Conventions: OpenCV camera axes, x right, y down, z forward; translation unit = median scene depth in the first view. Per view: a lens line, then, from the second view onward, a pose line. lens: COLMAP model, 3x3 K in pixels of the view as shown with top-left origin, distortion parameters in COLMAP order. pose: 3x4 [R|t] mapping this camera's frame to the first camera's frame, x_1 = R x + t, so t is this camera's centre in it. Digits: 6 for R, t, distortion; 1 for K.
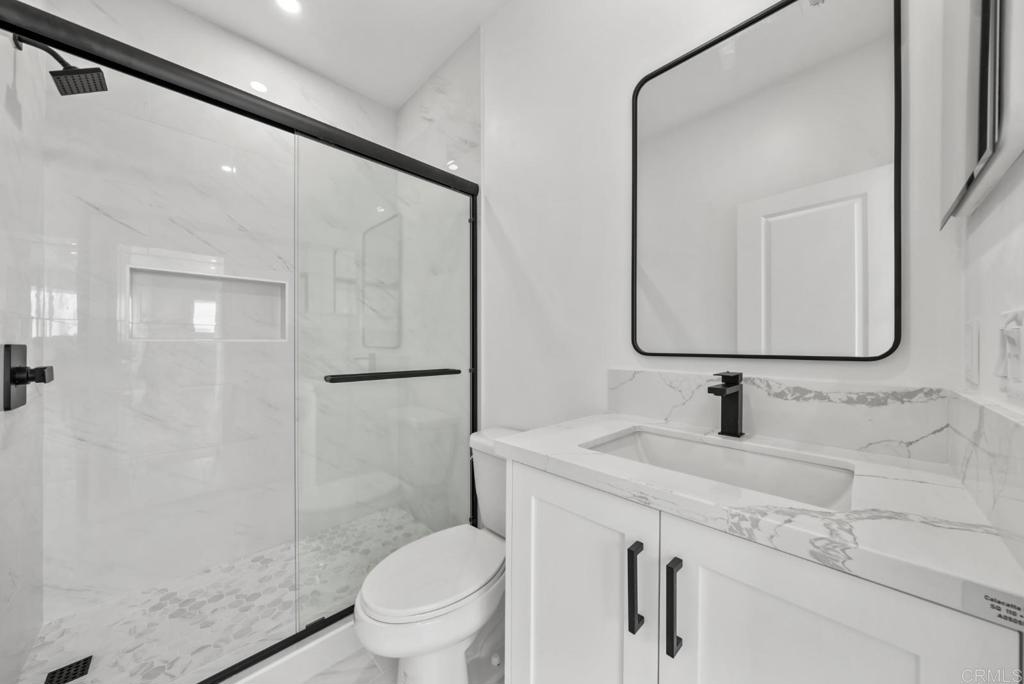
lens RADIAL K [[354.7, 0, 509.5], [0, 354.7, 339.9], [0, 0, 1]] dist [-0.002273, -0.000150]
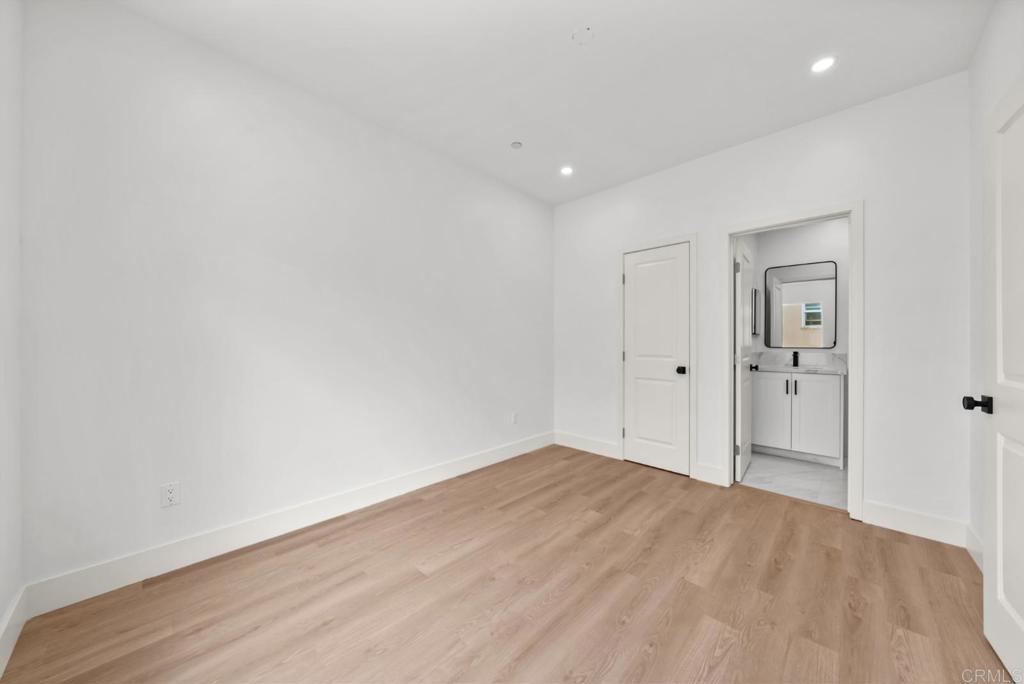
lens RADIAL K [[354.7, 0, 509.5], [0, 354.7, 339.9], [0, 0, 1]] dist [-0.002273, -0.000150]
pose [[0.998613, -0.005109, 0.052399, -3.193536], [0.004909, 0.999980, 0.003941, -0.088020], [-0.052418, -0.003678, 0.998618, -3.242121]]
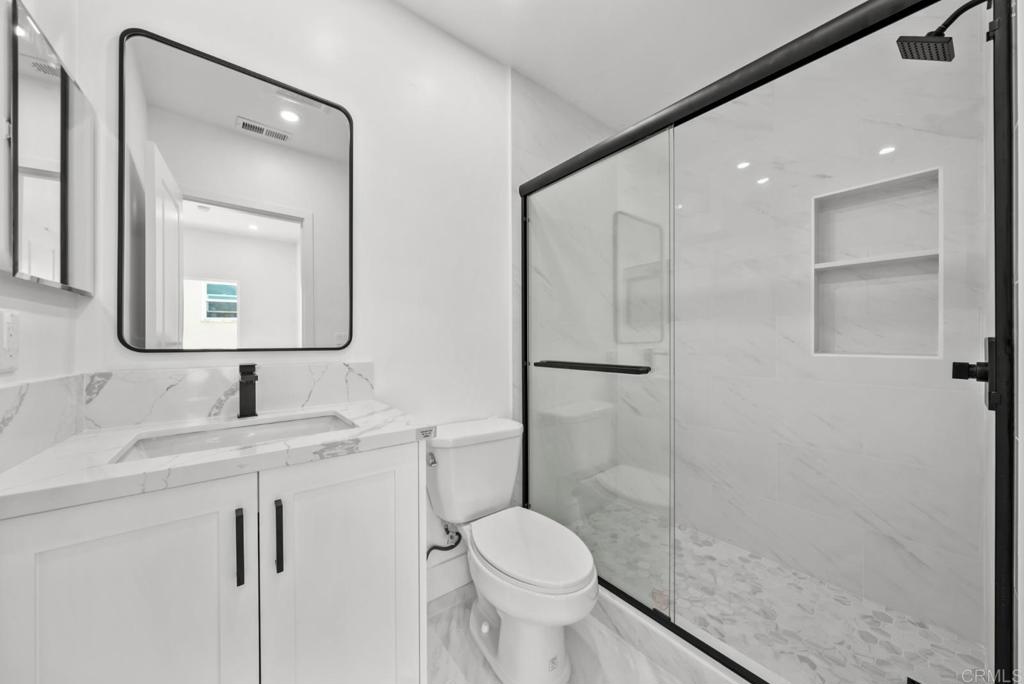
lens RADIAL K [[354.7, 0, 509.5], [0, 354.7, 339.9], [0, 0, 1]] dist [-0.002273, -0.000150]
pose [[0.089816, -0.002514, 0.995955, -0.529575], [-0.001562, 0.999995, 0.002665, 0.001101], [-0.995957, -0.001795, 0.089811, -0.011286]]
